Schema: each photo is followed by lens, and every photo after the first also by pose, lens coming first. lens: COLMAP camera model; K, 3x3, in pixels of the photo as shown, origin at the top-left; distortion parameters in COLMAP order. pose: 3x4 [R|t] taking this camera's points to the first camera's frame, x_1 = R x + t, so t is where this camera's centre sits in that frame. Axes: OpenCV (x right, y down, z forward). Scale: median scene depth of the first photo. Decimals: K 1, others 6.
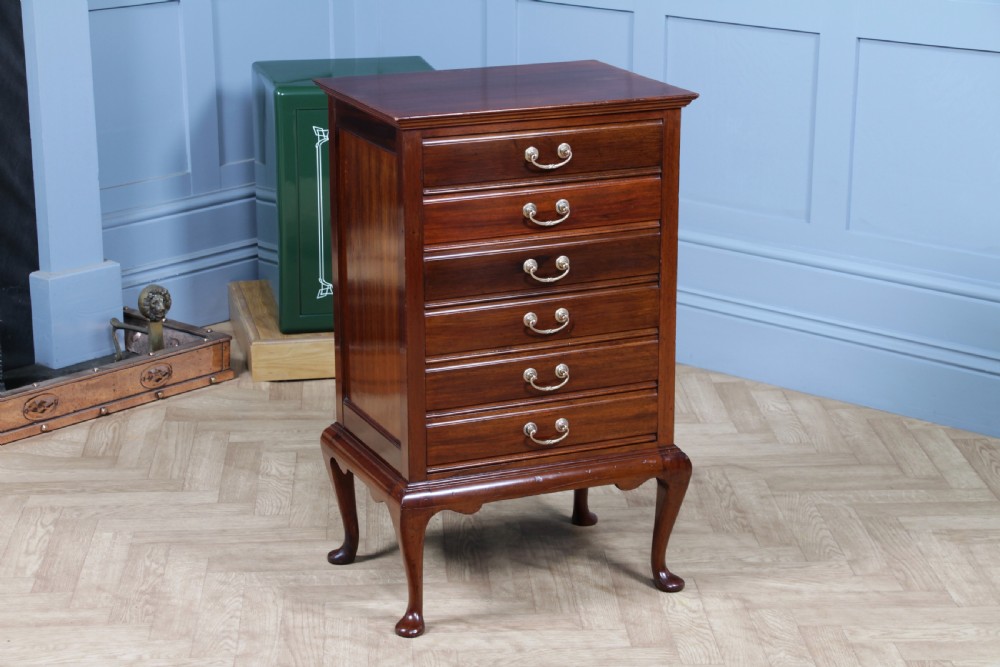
lens RADIAL K [[2220.9, 0, 504.7], [0, 2220.9, 336.2], [0, 0, 1]] dist [0.332403, 0.000000]
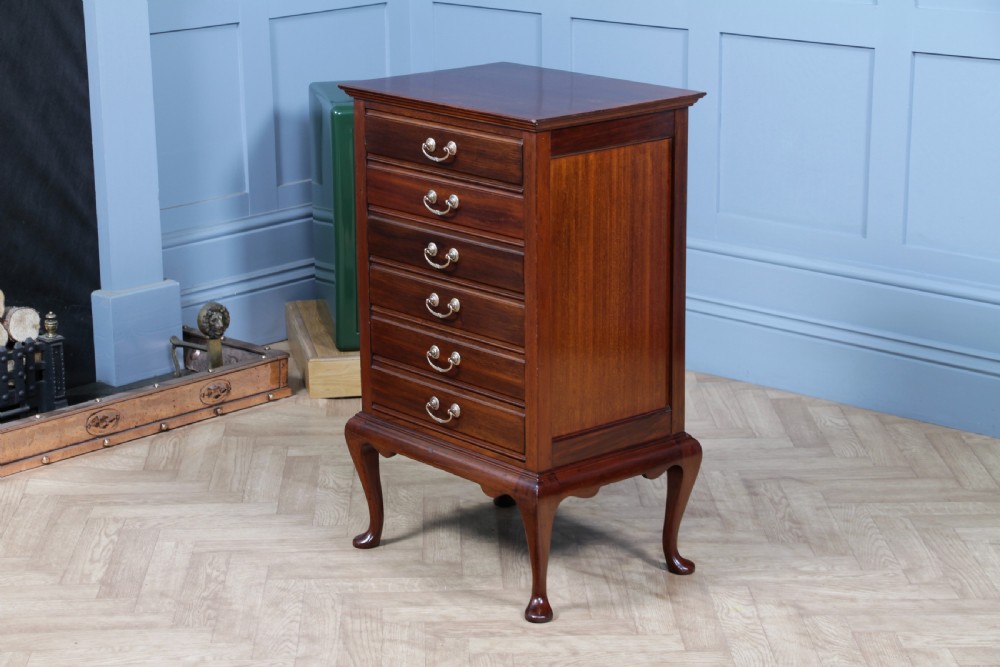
lens RADIAL K [[2297.0, 0, 494.8], [0, 2297.0, 328.8], [0, 0, 1]] dist [0.352668, 0.000000]
pose [[0.999539, -0.003455, -0.030179, 0.002267], [0.002811, 0.999768, -0.021368, 0.013209], [0.030245, 0.021274, 0.999316, -0.043421]]
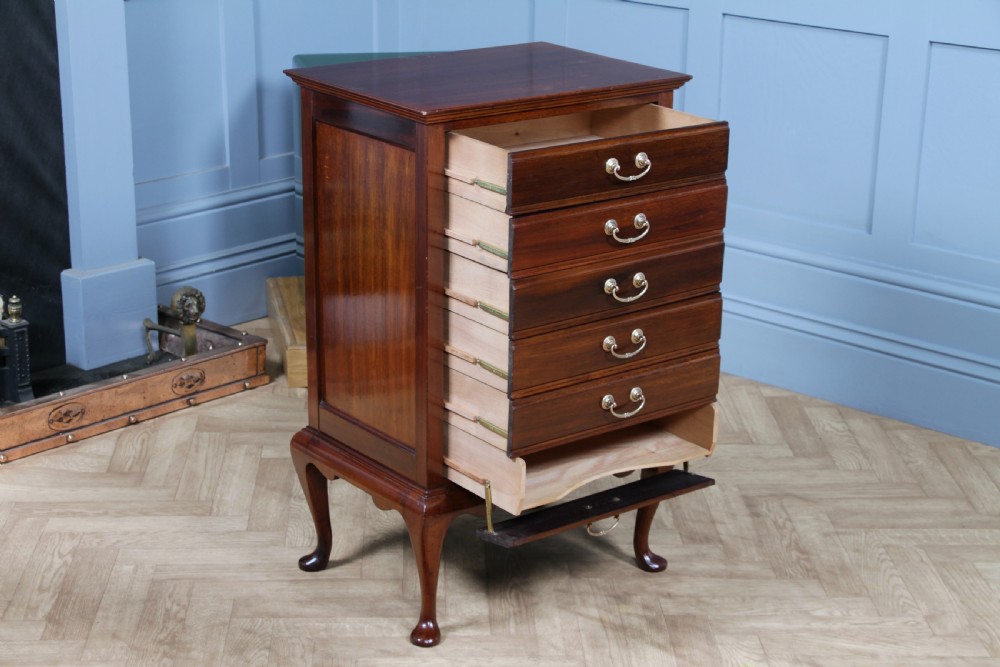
lens RADIAL K [[1960.3, 0, 500.5], [0, 1960.3, 339.0], [0, 0, 1]] dist [0.248703, 0.000000]
pose [[0.999776, 0.017799, -0.011471, -0.013078], [-0.017414, 0.999309, 0.032839, -0.035240], [0.012047, -0.032632, 0.999395, 0.171579]]
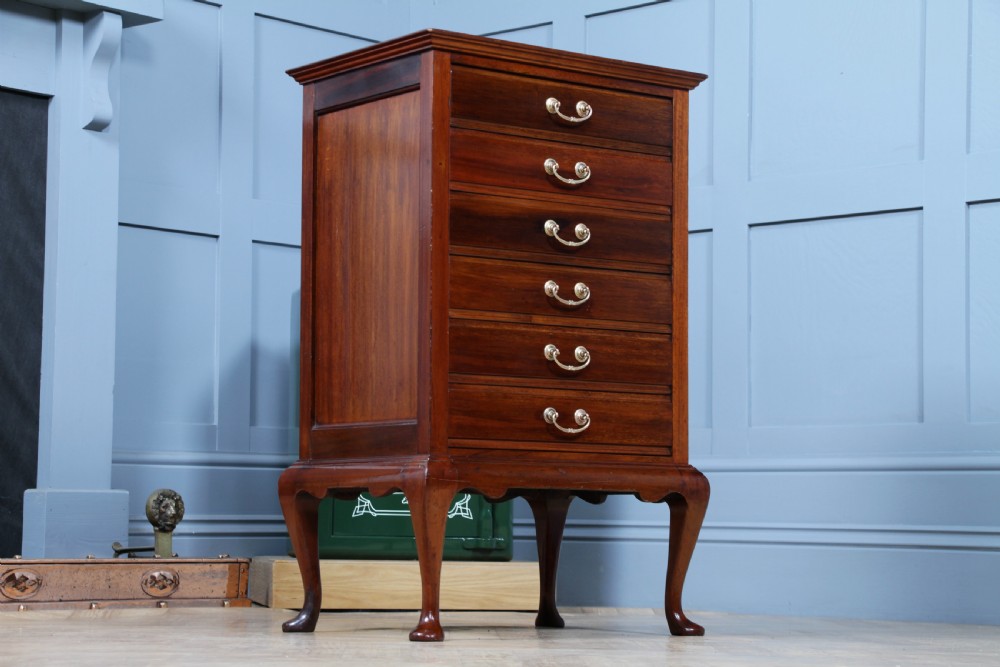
lens RADIAL K [[2297.0, 0, 502.1], [0, 2297.0, 338.1], [0, 0, 1]] dist [0.352668, 0.000000]
pose [[0.999631, 0.006280, -0.026414, -0.003435], [-0.015320, 0.933666, -0.357817, 0.277220], [0.022414, 0.358090, 0.933418, 0.164622]]
